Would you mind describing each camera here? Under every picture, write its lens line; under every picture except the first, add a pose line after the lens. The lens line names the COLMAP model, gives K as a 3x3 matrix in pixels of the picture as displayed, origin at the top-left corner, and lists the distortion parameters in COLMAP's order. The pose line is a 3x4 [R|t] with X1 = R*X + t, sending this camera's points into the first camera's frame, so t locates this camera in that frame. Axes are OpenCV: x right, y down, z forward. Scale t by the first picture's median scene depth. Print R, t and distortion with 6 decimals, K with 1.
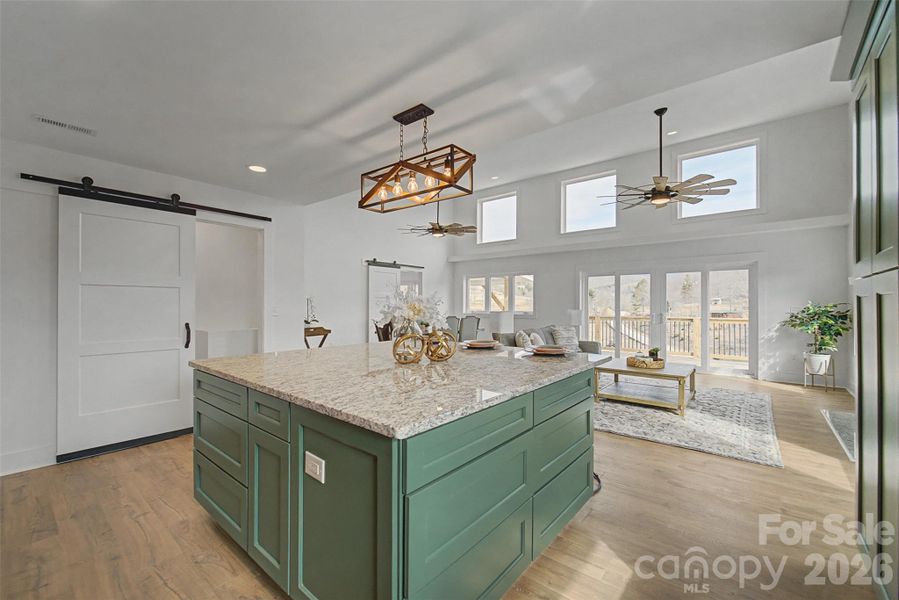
lens RADIAL K [[368.1, 0, 452.3], [0, 368.1, 303.6], [0, 0, 1]] dist [-0.001094, -0.000061]
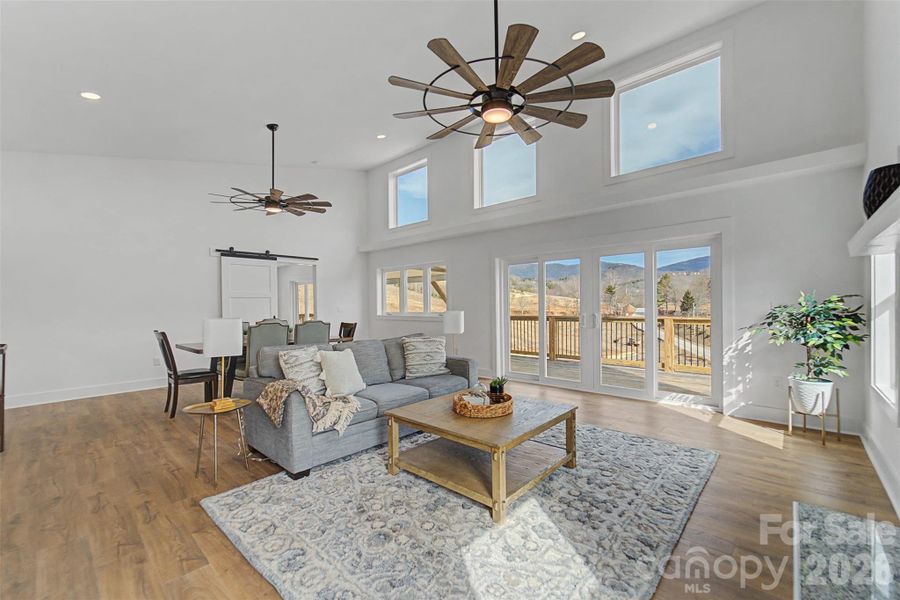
lens RADIAL K [[370.5, 0, 450.0], [0, 370.5, 304.3], [0, 0, 1]] dist [0.000299, -0.000091]
pose [[0.998440, -0.013942, -0.054067, 0.390089], [0.014159, 0.999893, 0.003641, 0.002413], [0.054011, -0.004400, 0.998531, 0.323911]]
